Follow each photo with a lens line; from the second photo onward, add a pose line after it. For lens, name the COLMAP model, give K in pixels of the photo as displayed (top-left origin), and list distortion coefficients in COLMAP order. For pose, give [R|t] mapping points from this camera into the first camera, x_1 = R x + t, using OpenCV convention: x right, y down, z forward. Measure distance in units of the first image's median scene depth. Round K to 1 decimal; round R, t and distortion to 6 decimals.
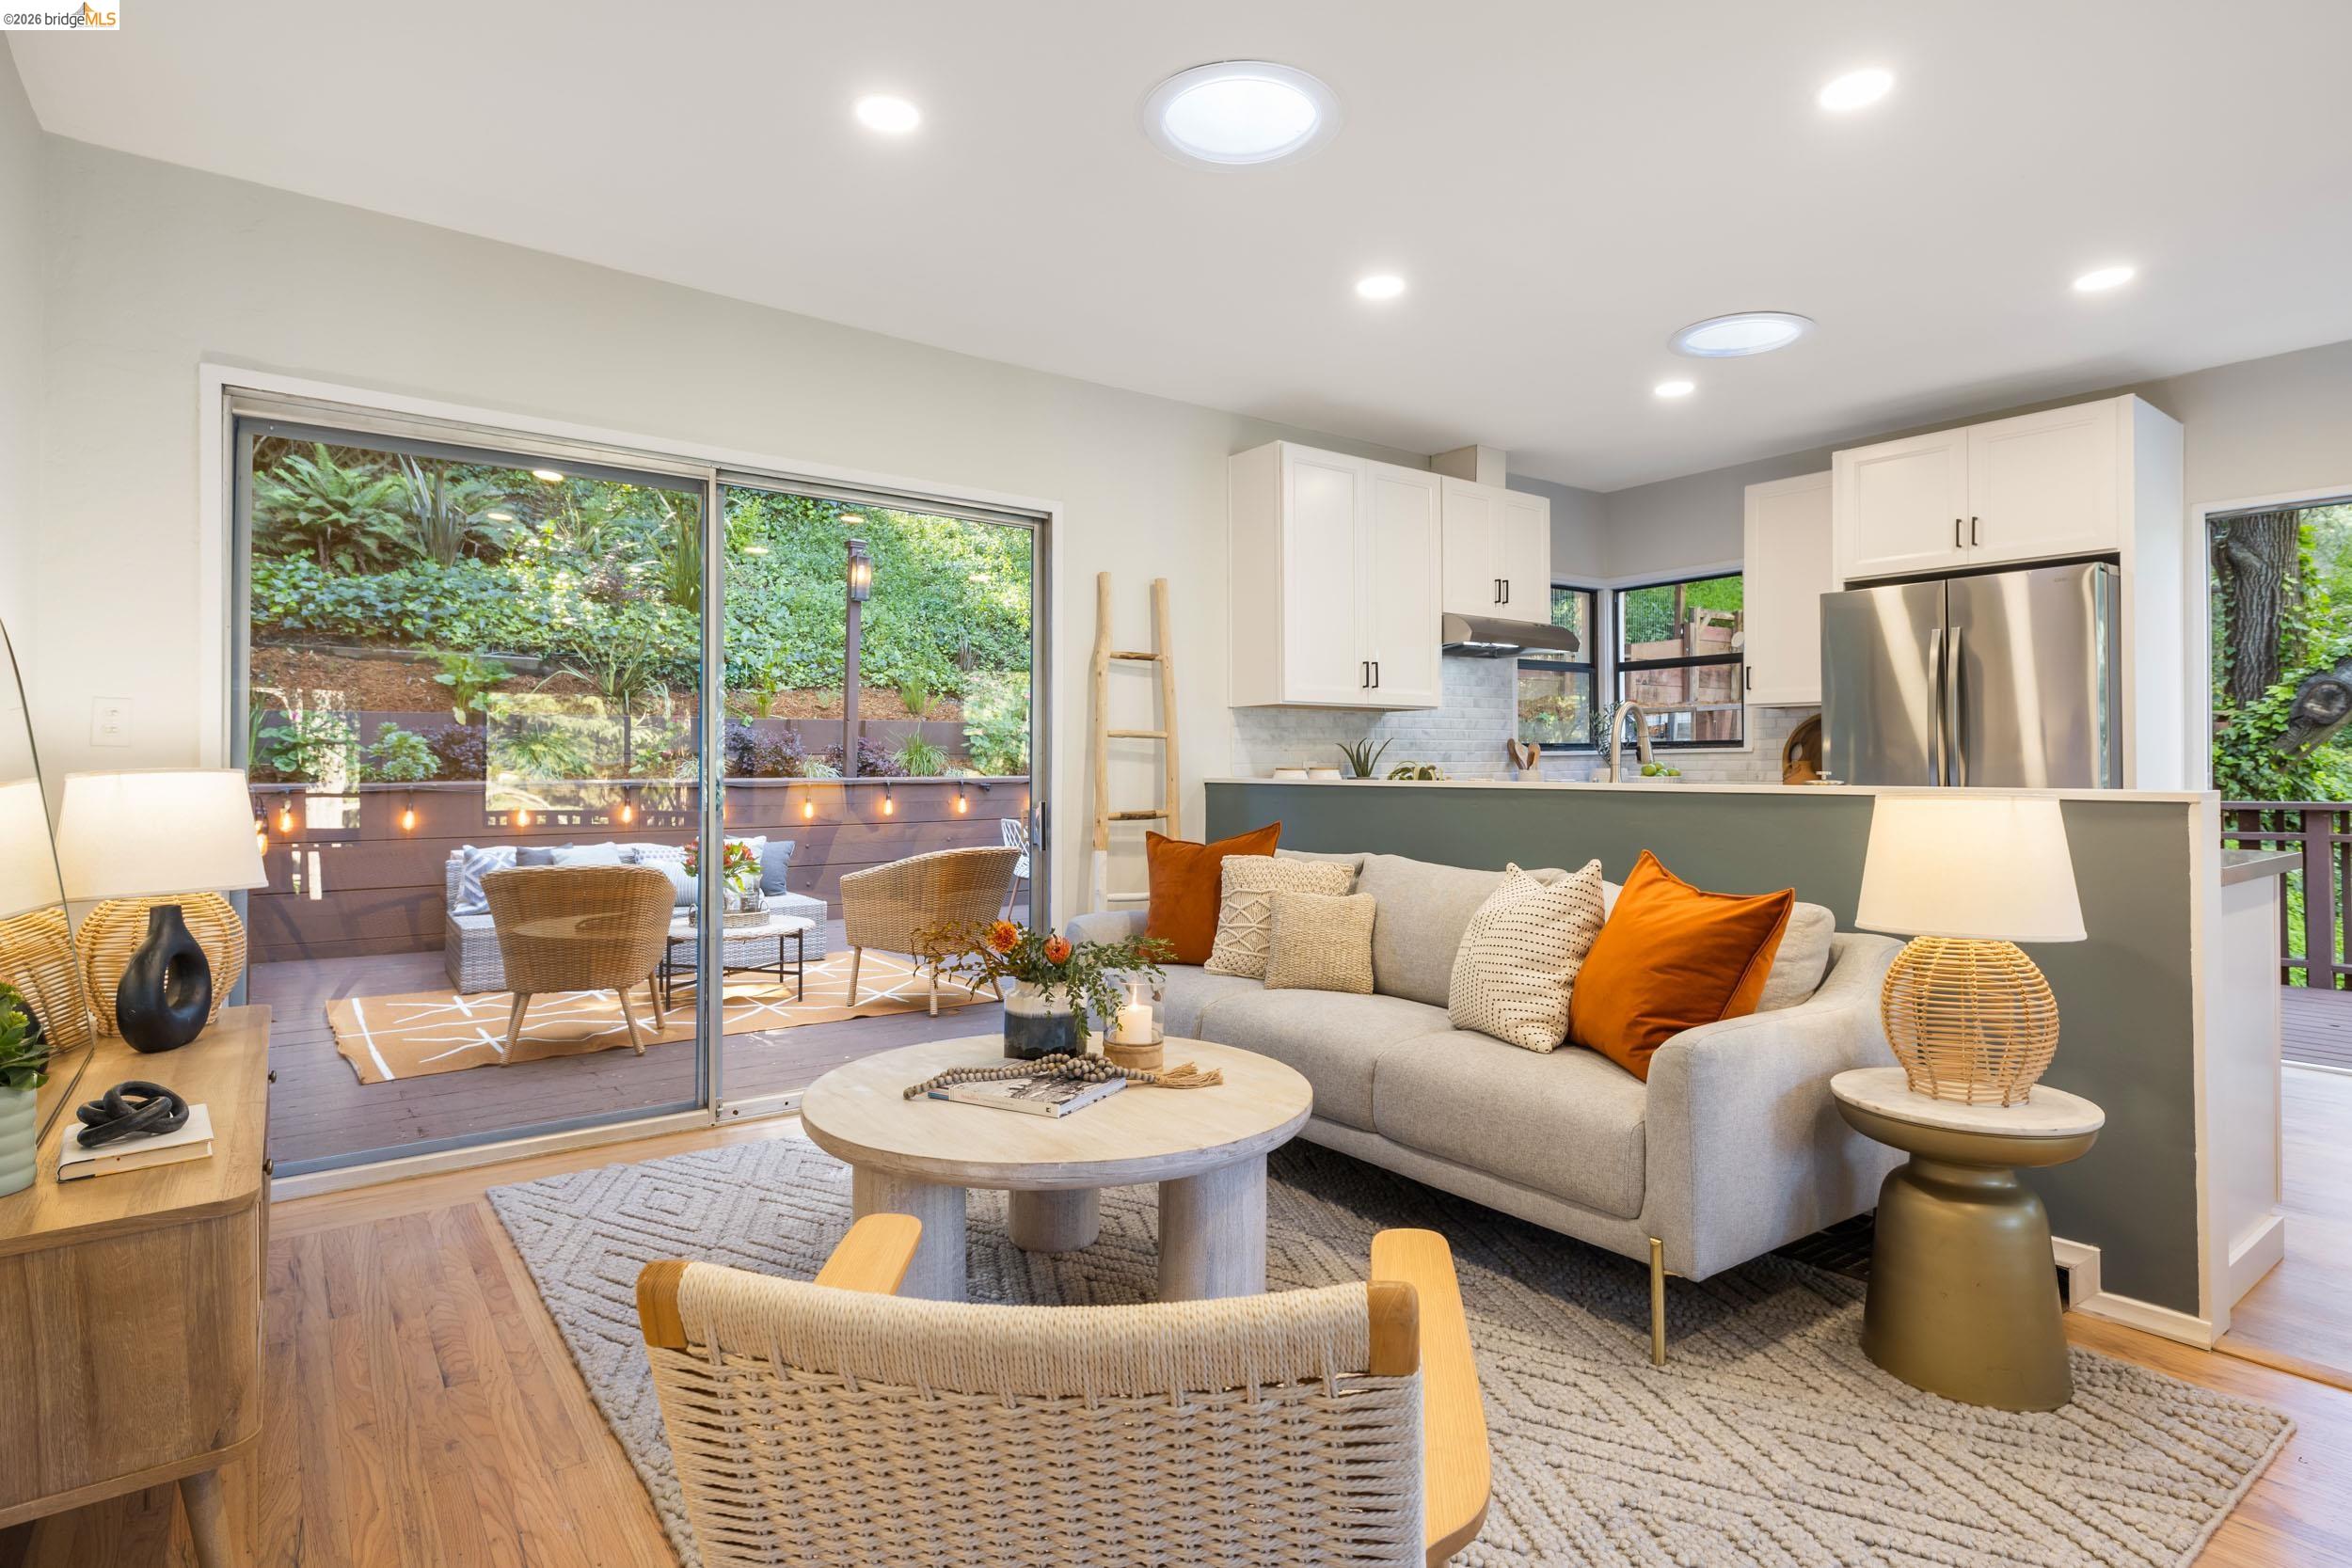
lens RADIAL K [[1205.4, 0, 1144.0], [0, 1205.4, 772.3], [0, 0, 1]] dist [-0.003519, 0.000977]
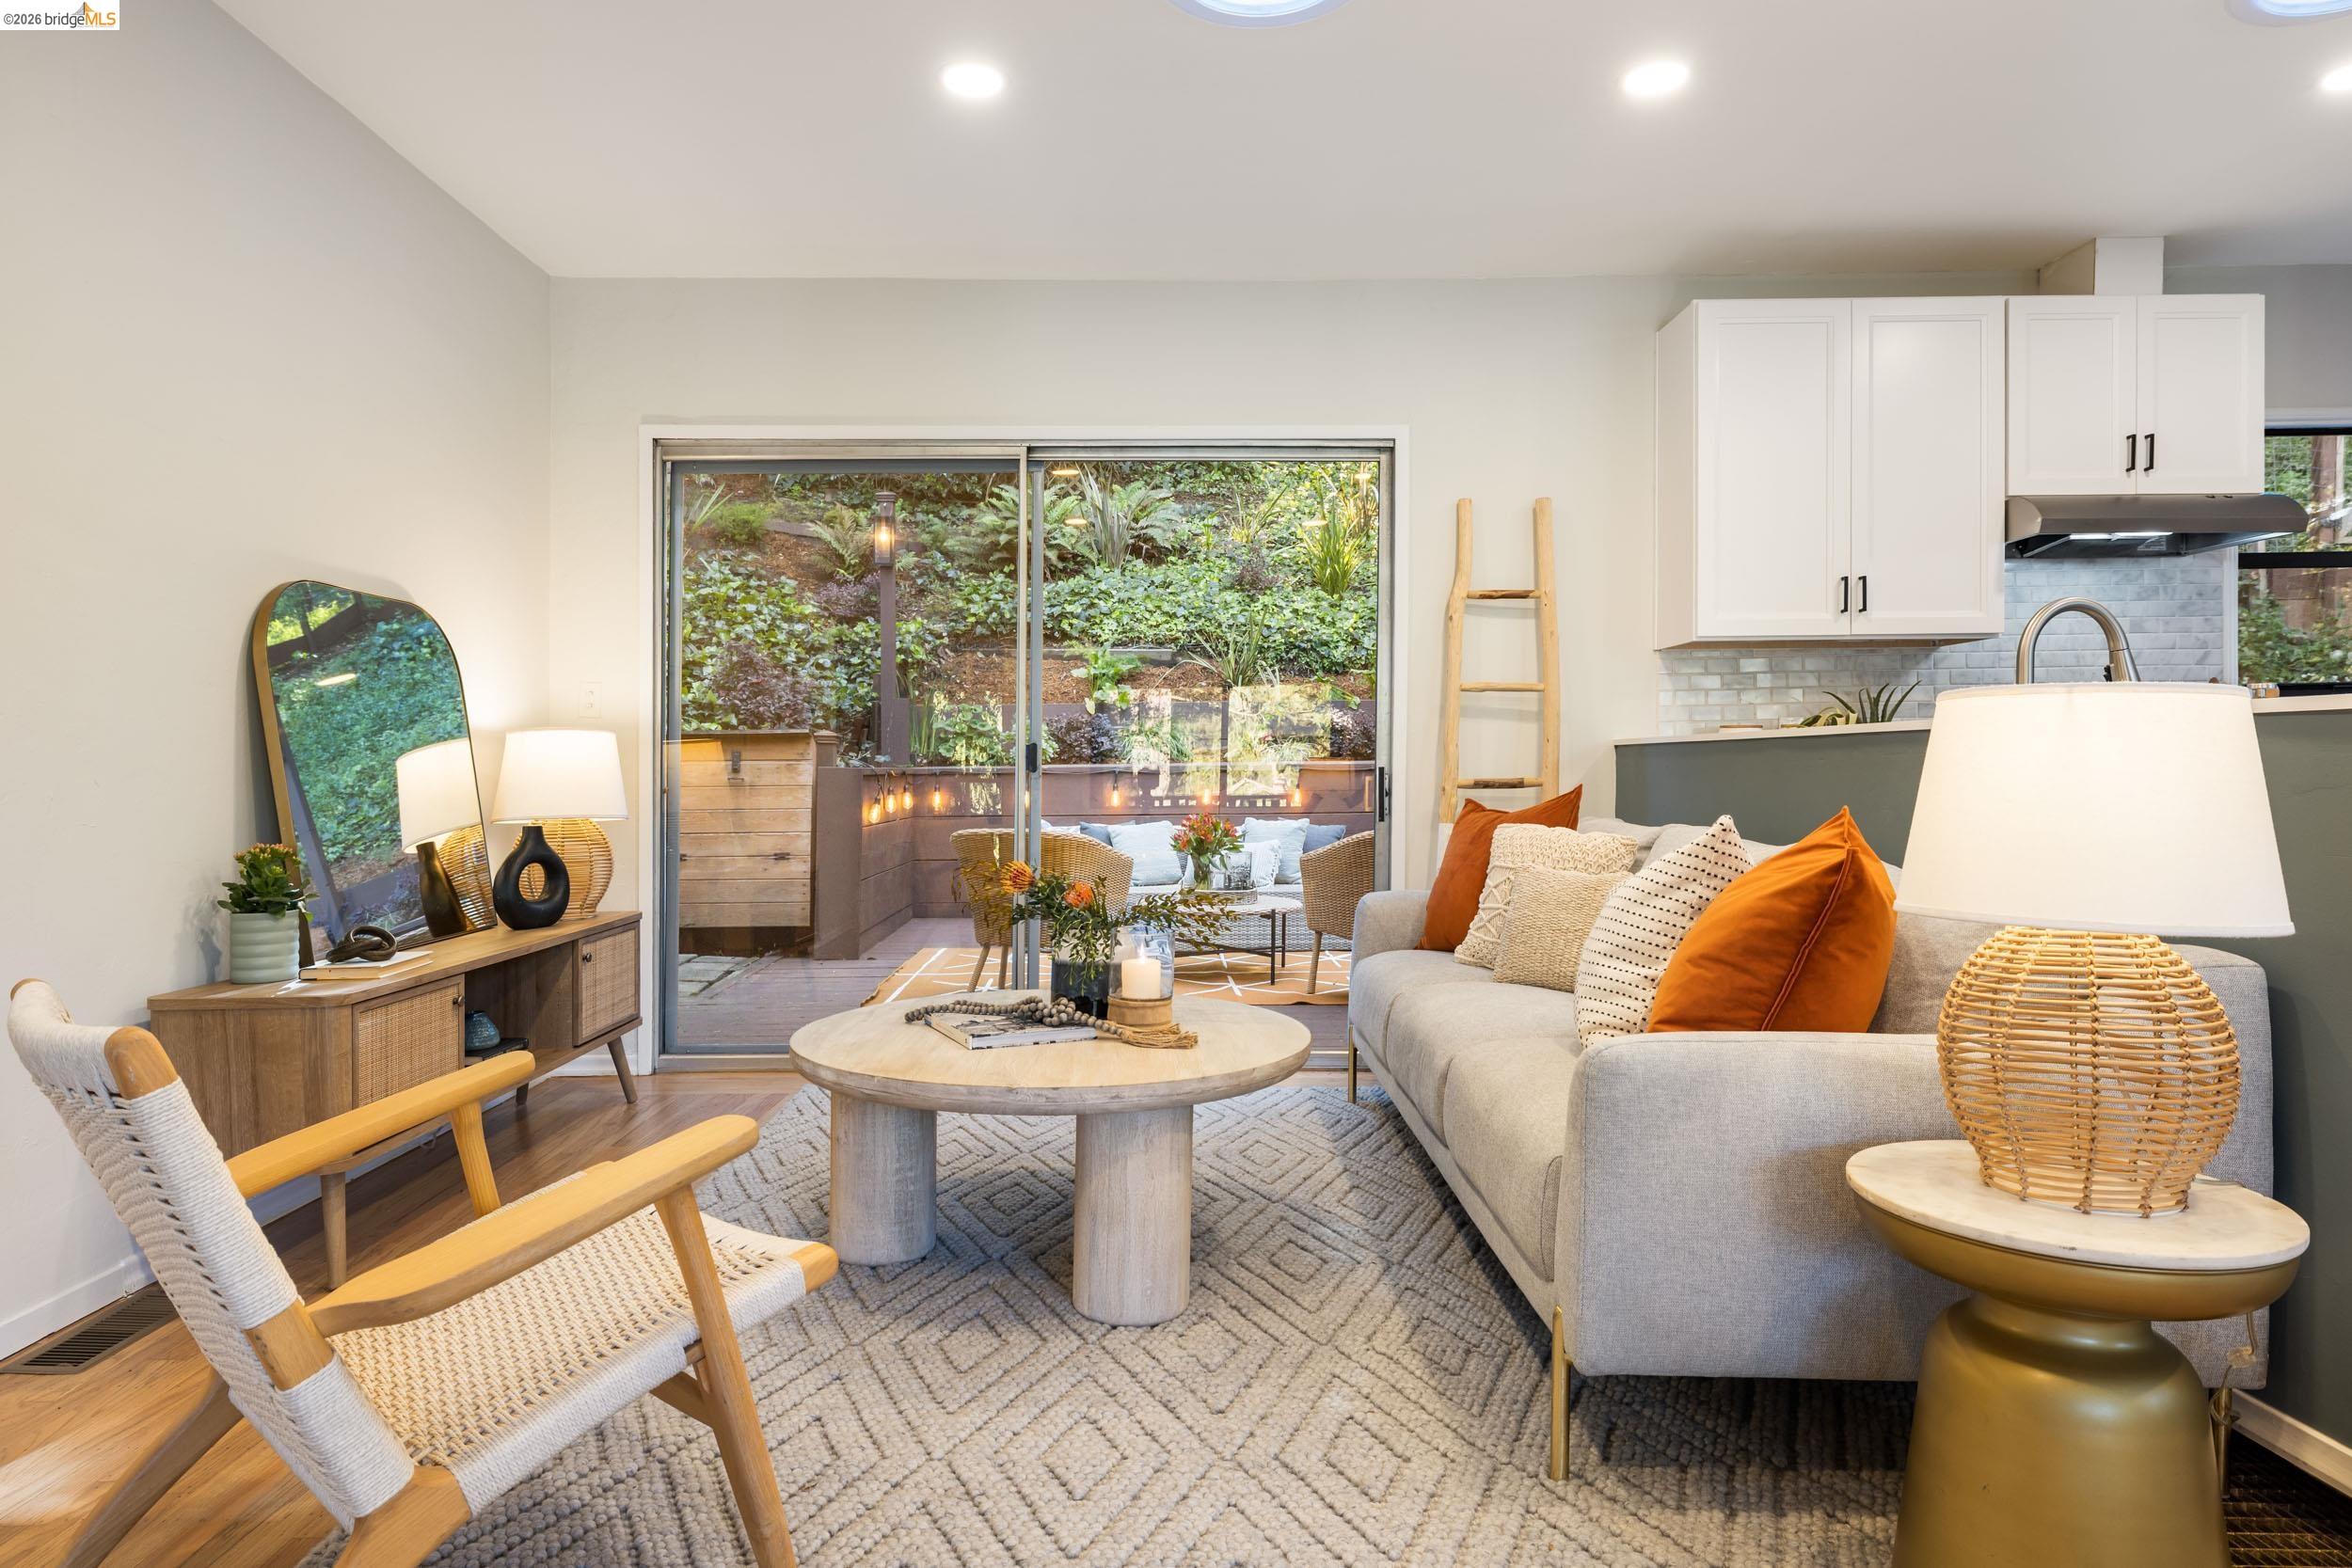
lens RADIAL K [[1348.7, 0, 1131.9], [0, 1348.7, 791.6], [0, 0, 1]] dist [-0.000536, 0.000911]
pose [[0.801751, 0.004712, -0.597640, 0.340092], [0.003214, 0.999920, 0.012196, 0.028290], [0.597650, -0.011699, 0.801672, 0.088135]]
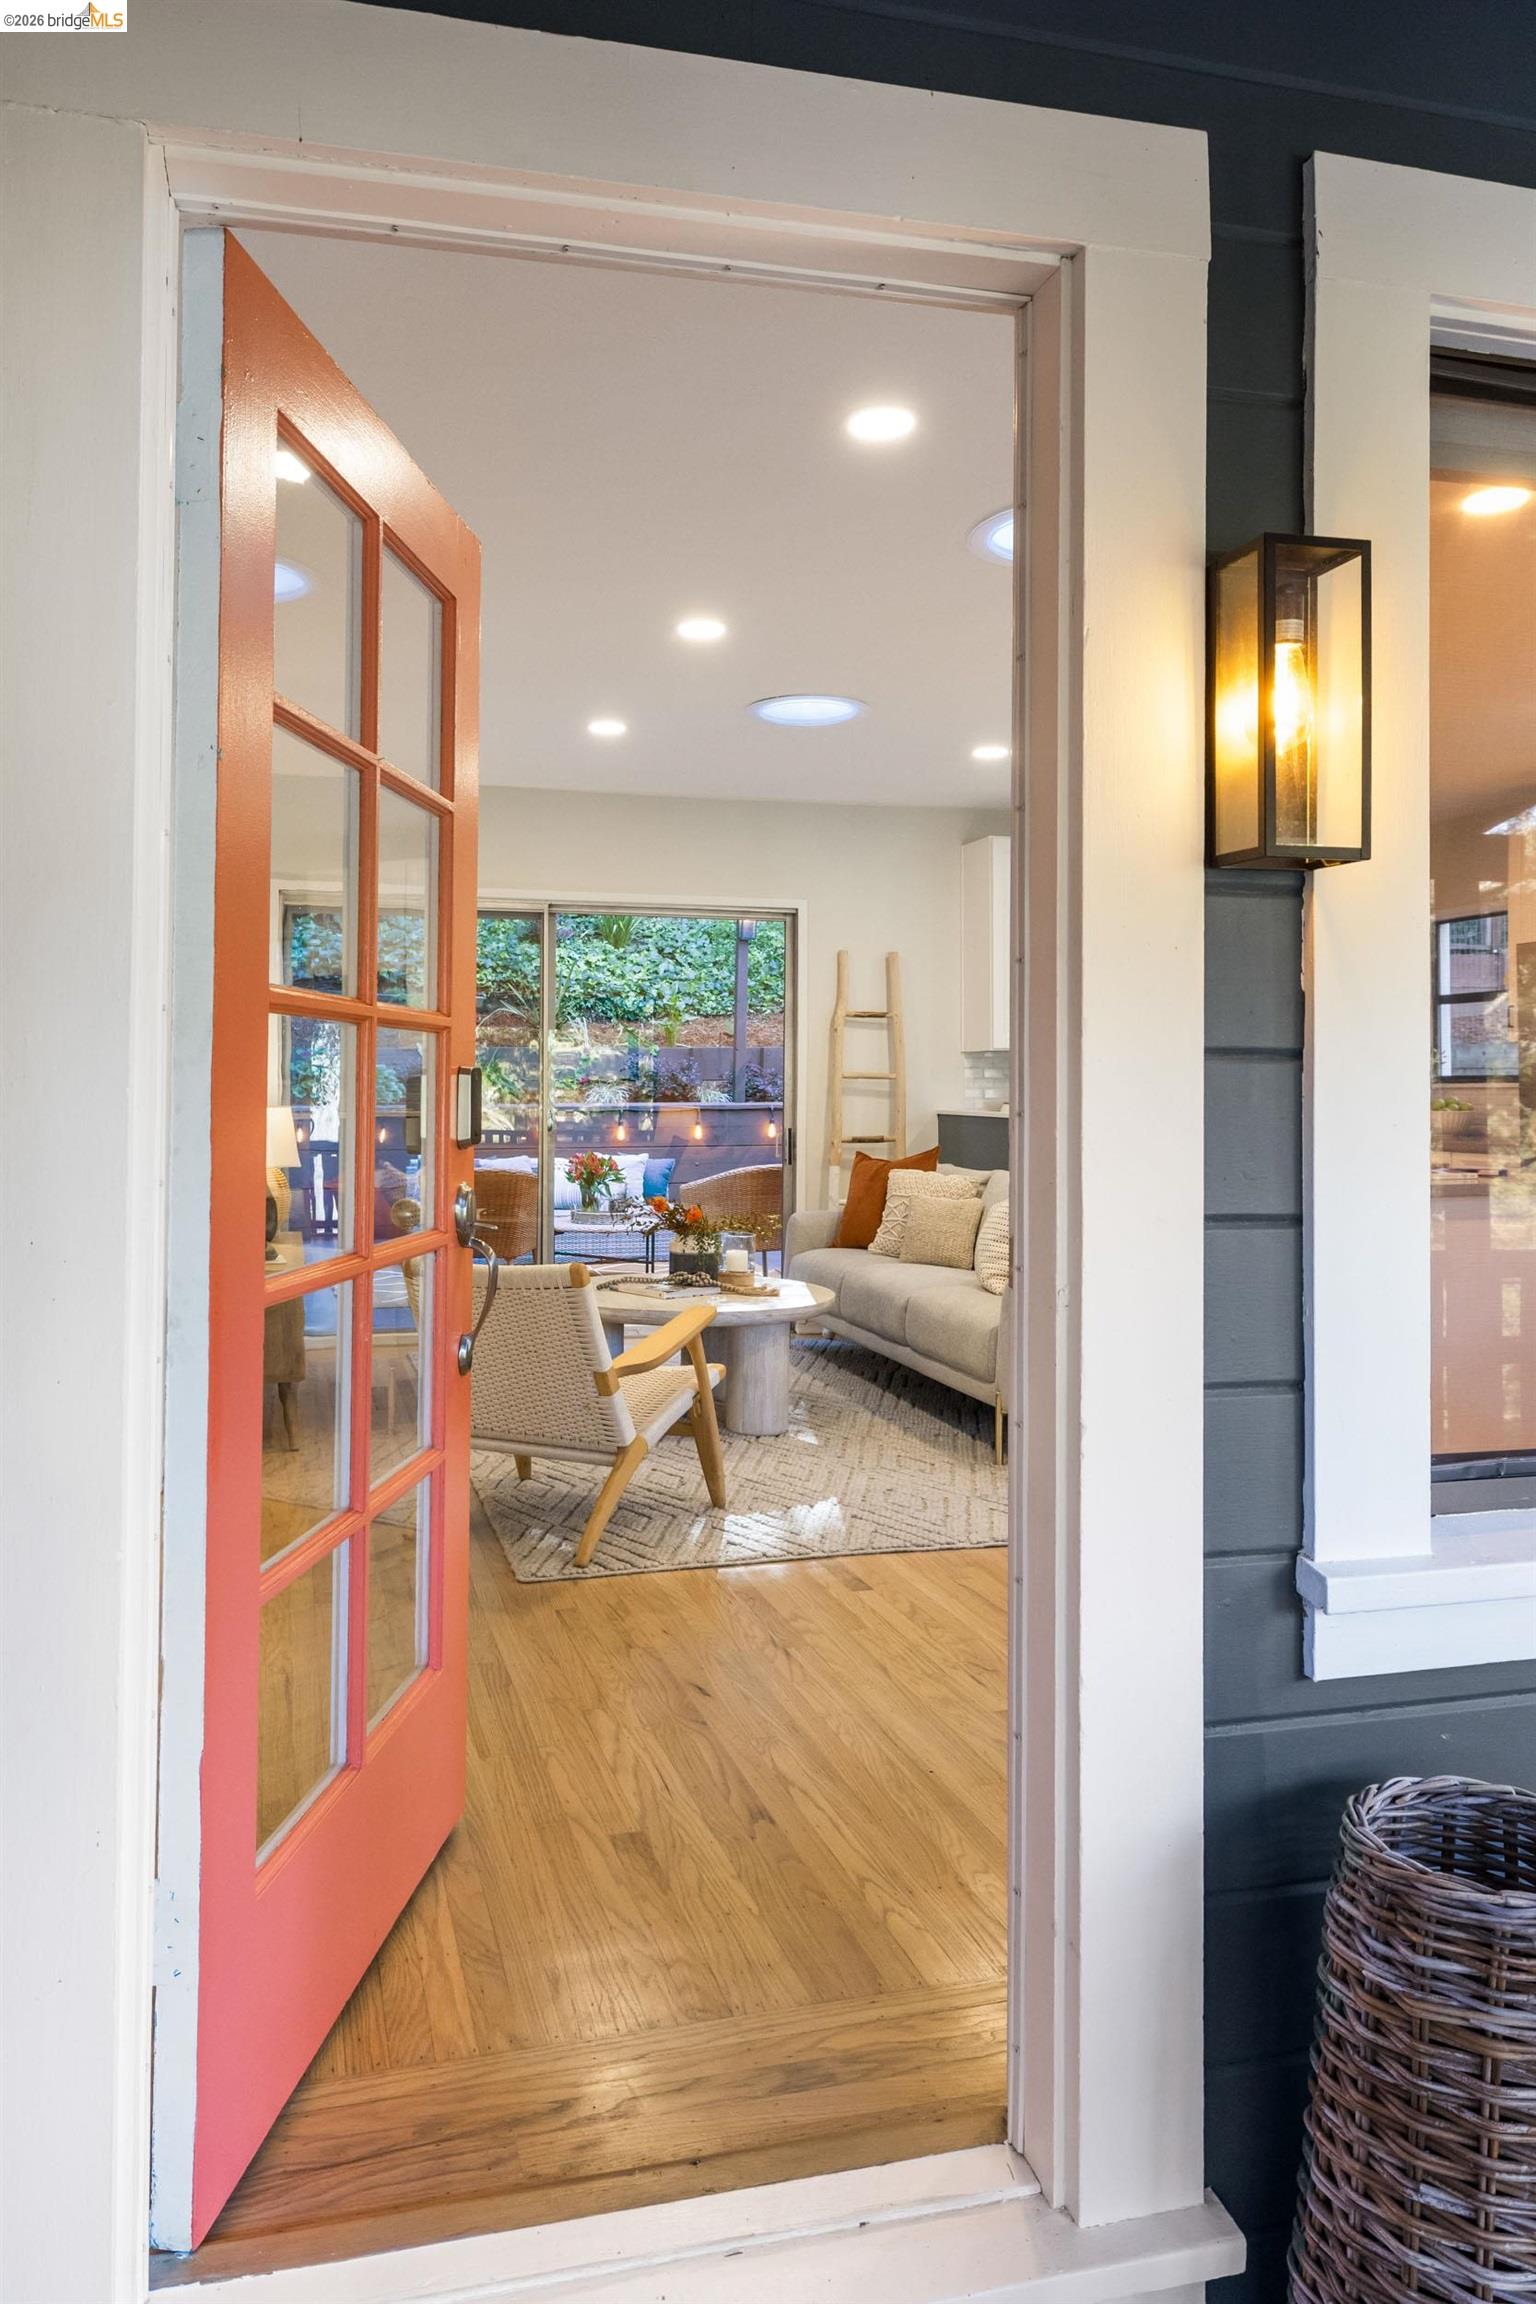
lens RADIAL K [[1519.6, 0, 615.7], [0, 1519.6, 1087.4], [0, 0, 1]] dist [-0.004554, 0.004425]
pose [[0.918914, 0.004384, -0.394433, 0.370768], [-0.005230, 0.999986, -0.001071, -0.015942], [0.394423, 0.003047, 0.918924, -0.562527]]
